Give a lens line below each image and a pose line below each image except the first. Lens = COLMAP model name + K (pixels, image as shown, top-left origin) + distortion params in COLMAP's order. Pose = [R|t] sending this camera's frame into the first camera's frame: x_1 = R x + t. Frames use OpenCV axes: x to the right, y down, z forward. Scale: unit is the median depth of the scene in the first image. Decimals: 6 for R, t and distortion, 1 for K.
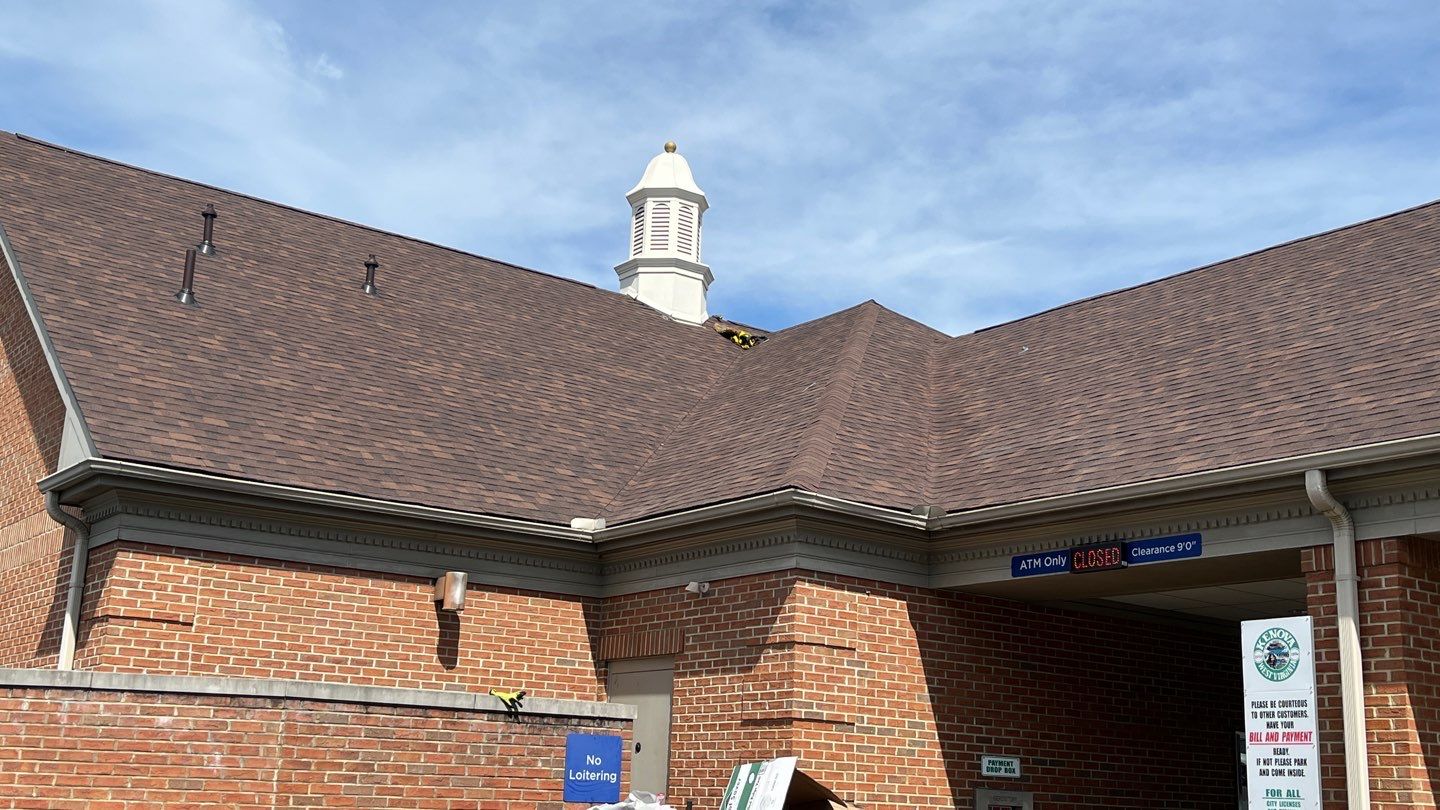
lens RADIAL K [[1617.4, 0, 738.0], [0, 1617.4, 401.2], [0, 0, 1]] dist [0.067238, -0.039975]
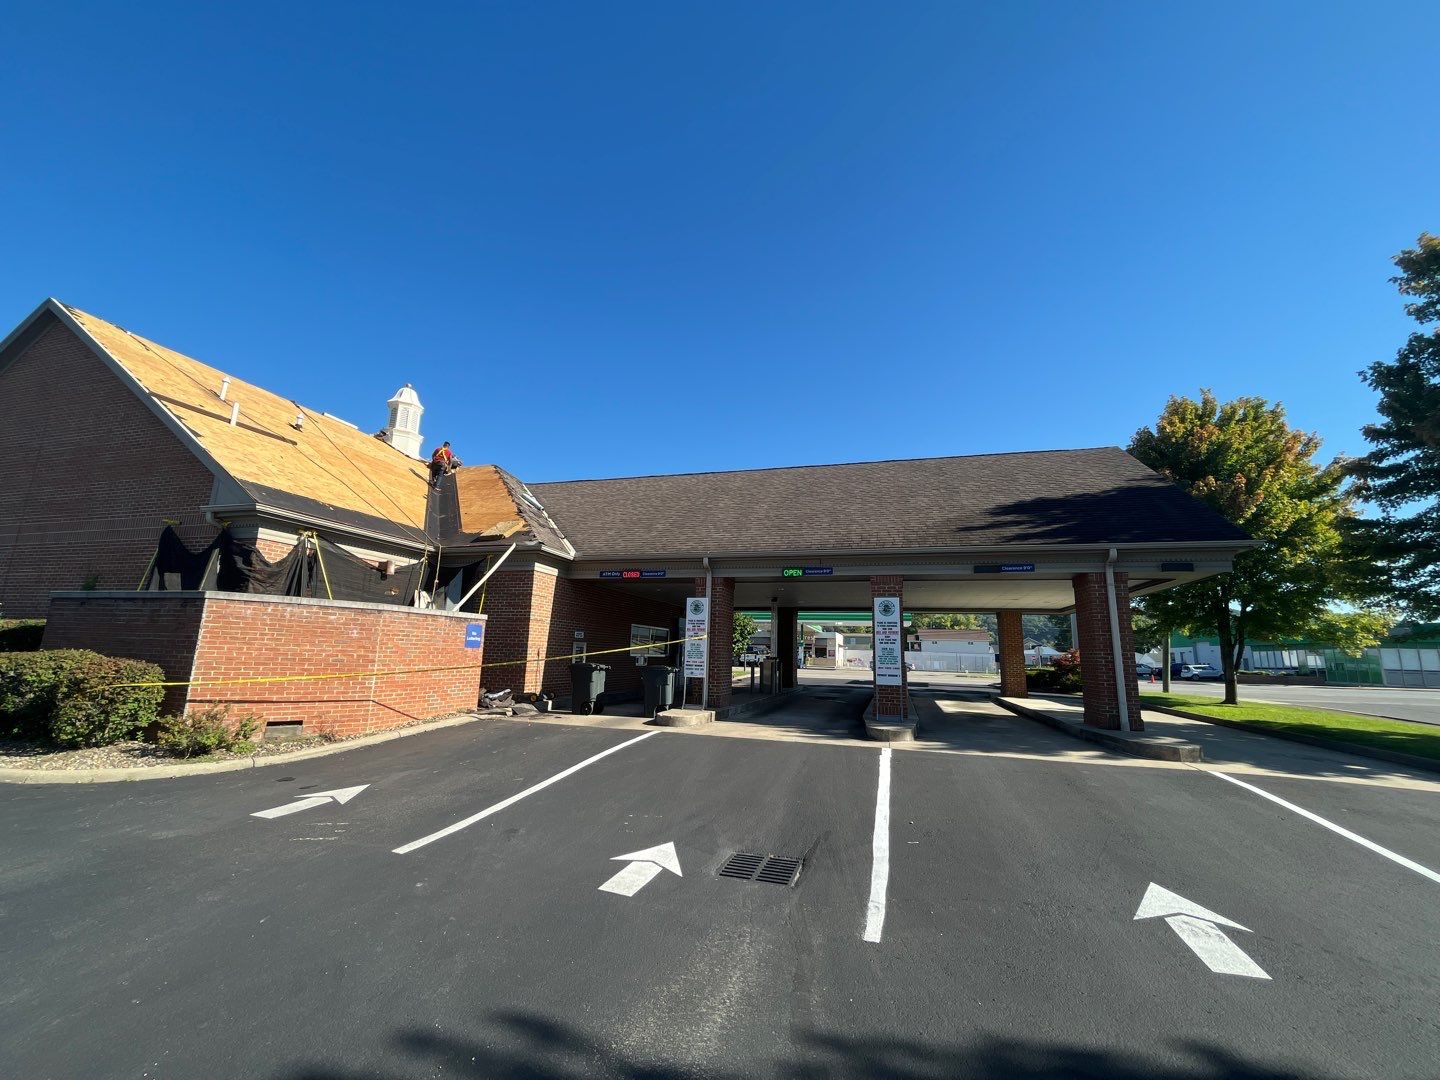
lens RADIAL K [[584.8, 0, 716.9], [0, 584.8, 541.4], [0, 0, 1]] dist [-0.001208, -0.000080]
pose [[0.812147, 0.098874, 0.575014, -0.362848], [-0.141702, 0.989455, 0.030003, -0.033492], [-0.565984, -0.105847, 0.817593, -0.077524]]
